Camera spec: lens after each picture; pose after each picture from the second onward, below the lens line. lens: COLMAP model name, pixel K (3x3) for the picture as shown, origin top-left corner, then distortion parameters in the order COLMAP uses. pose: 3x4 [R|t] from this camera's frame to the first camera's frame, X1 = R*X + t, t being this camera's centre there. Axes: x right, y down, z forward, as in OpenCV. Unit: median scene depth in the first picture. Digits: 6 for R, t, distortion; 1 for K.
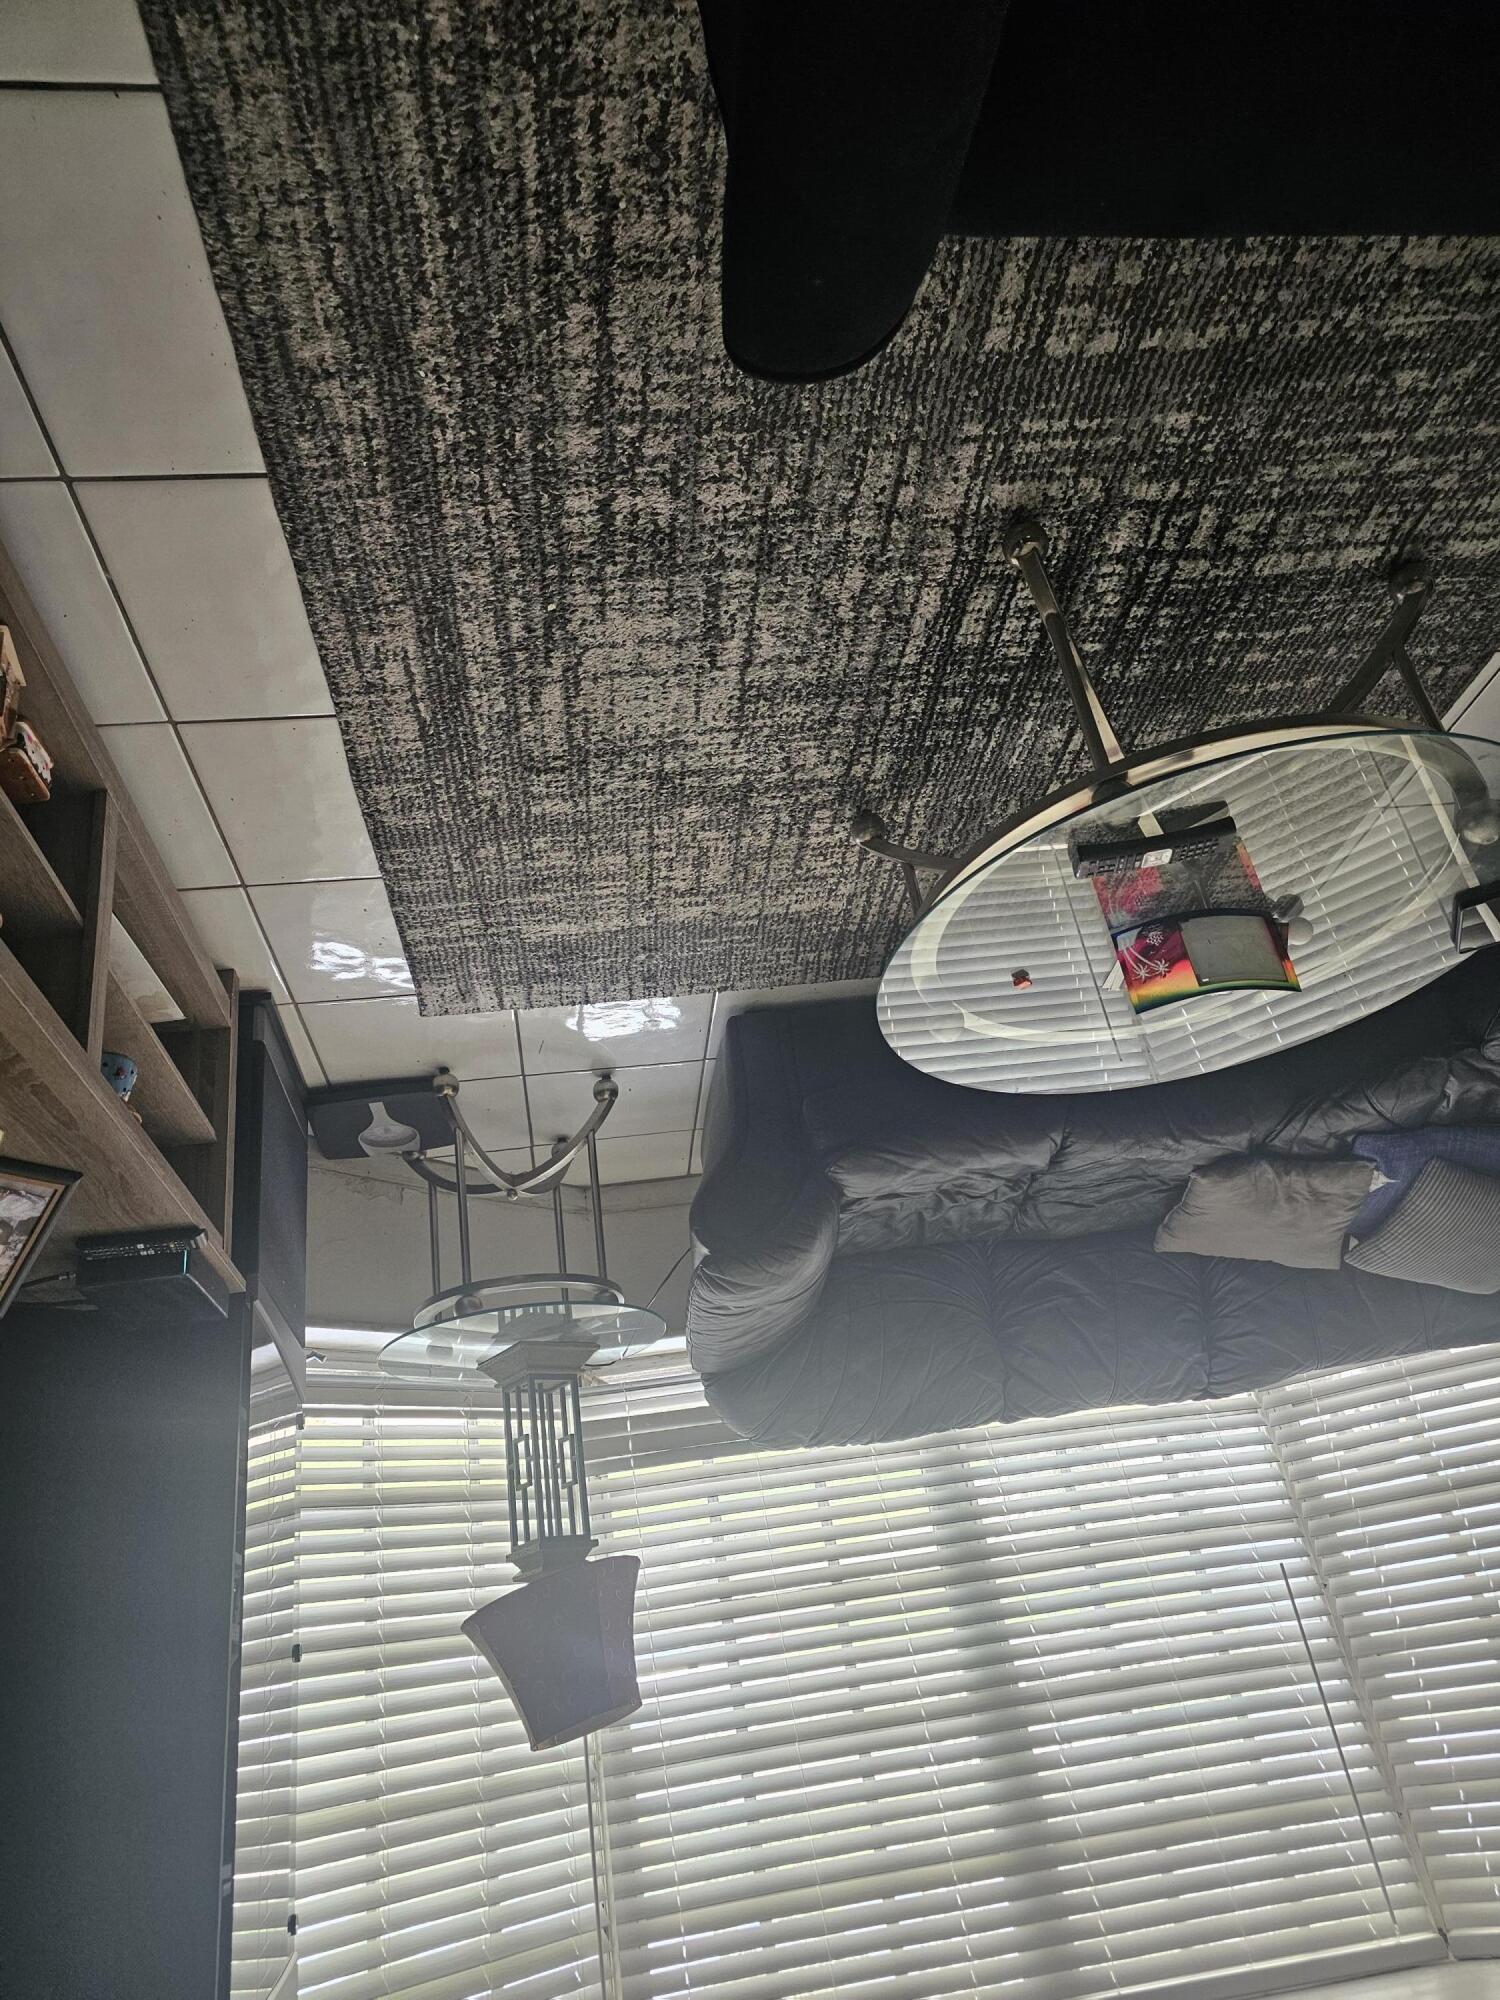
lens RADIAL K [[1349.3, 0, 756.4], [0, 1349.3, 1011.4], [0, 0, 1]] dist [0.078467, -0.065408]
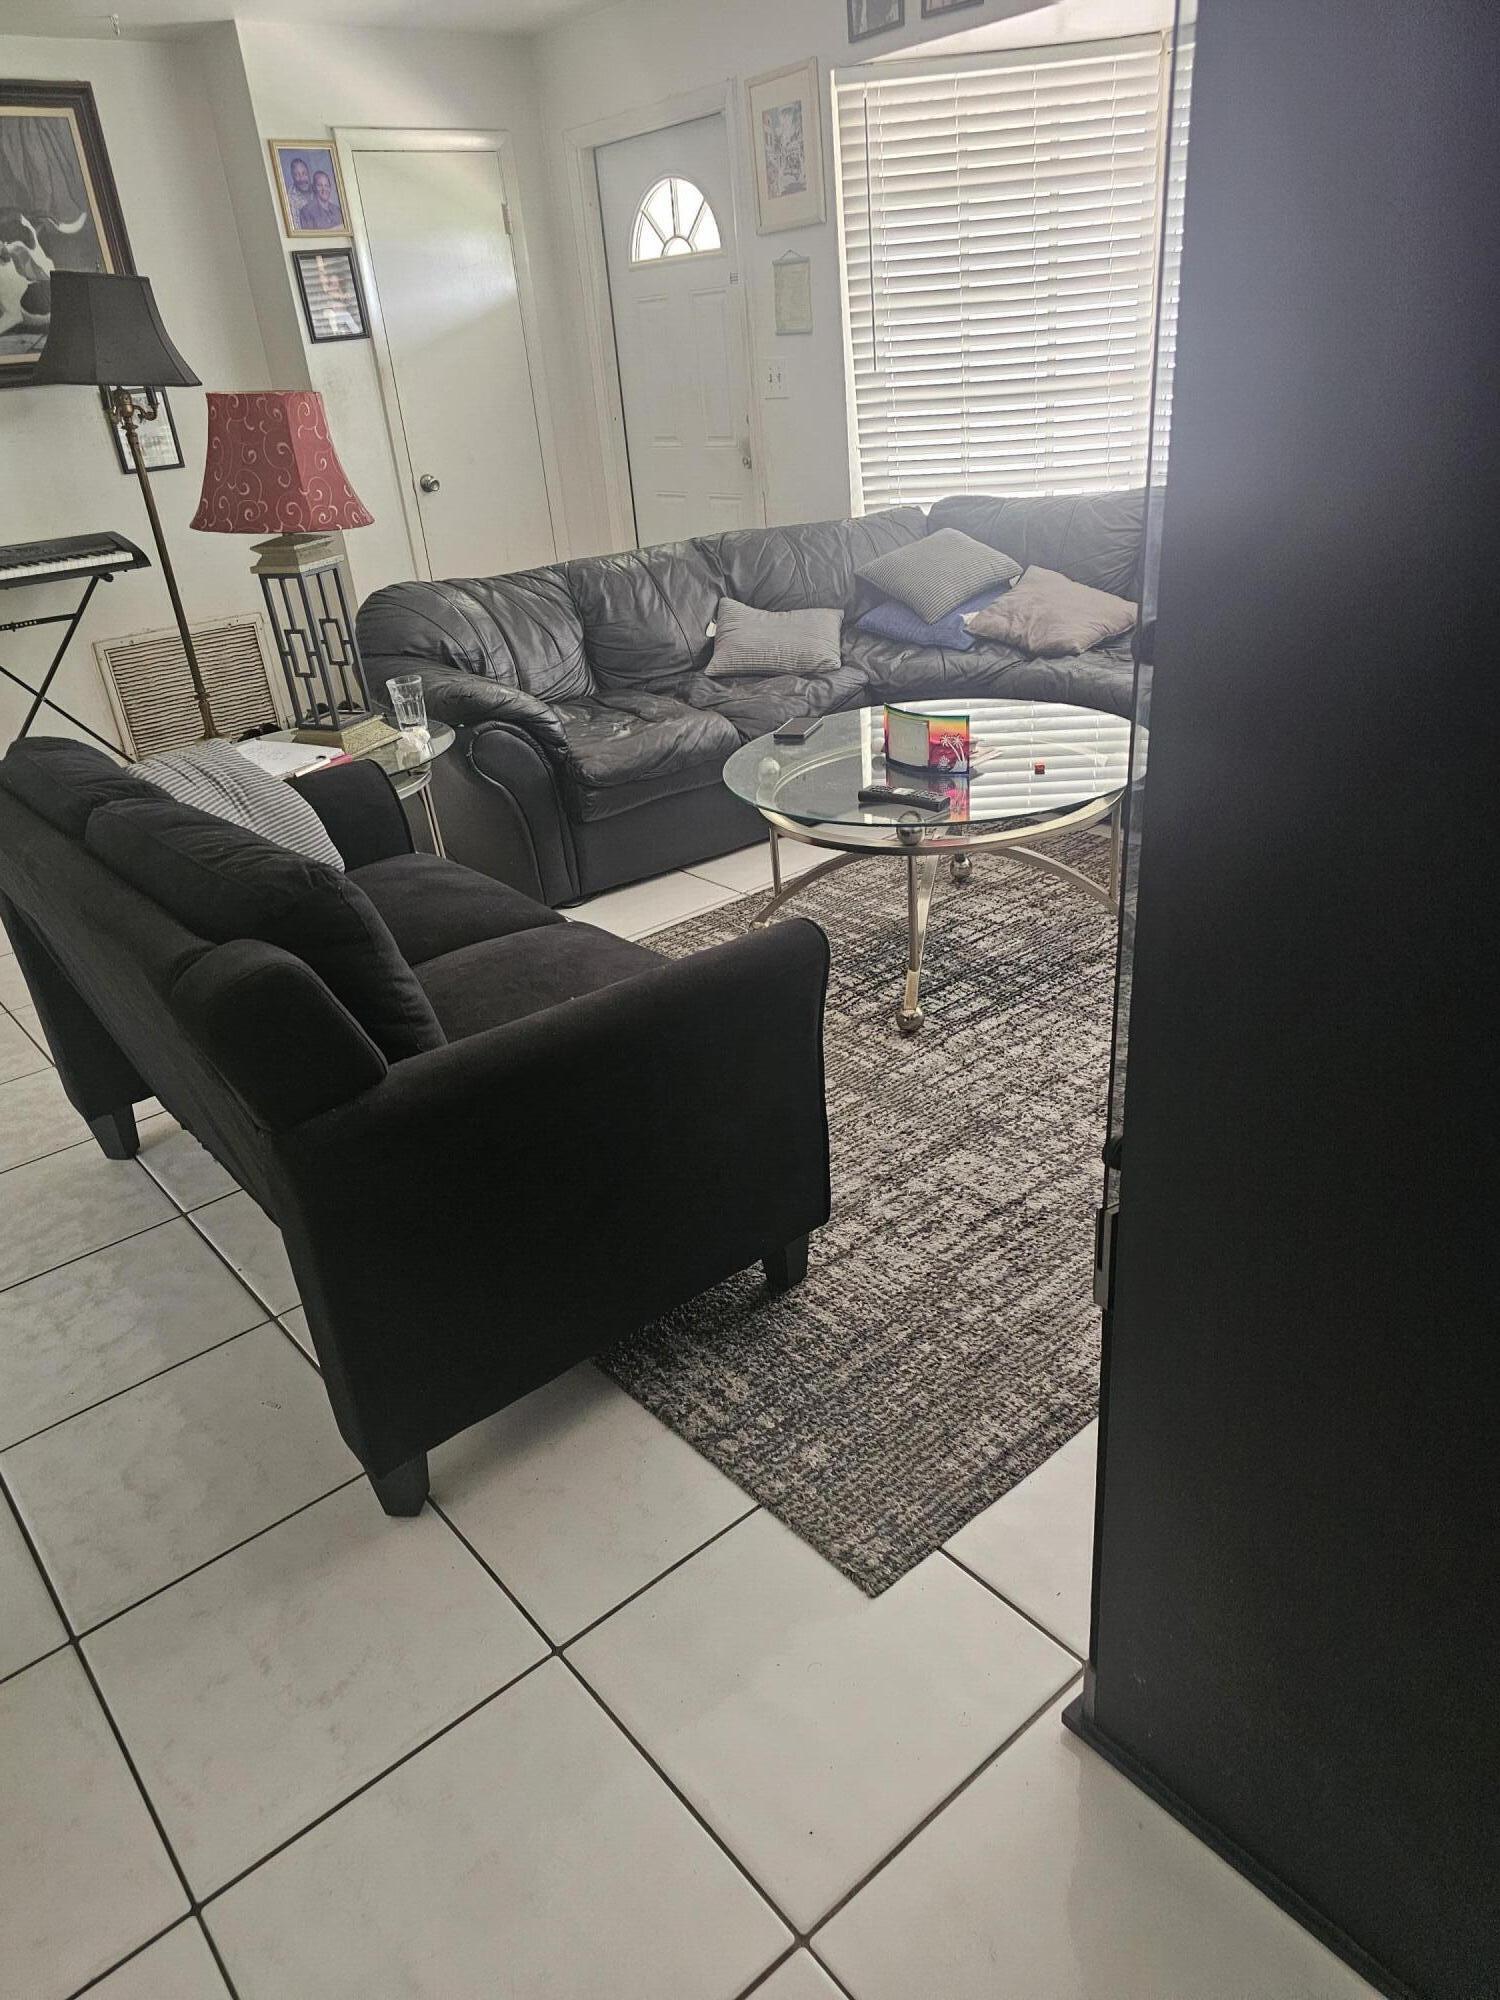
lens RADIAL K [[1349.3, 0, 756.4], [0, 1349.3, 1011.4], [0, 0, 1]] dist [0.078467, -0.065408]
pose [[-0.716284, -0.385542, 0.581631, -0.551379], [0.345753, -0.920089, -0.184095, -0.103909], [0.606129, 0.069236, 0.792348, -0.327686]]
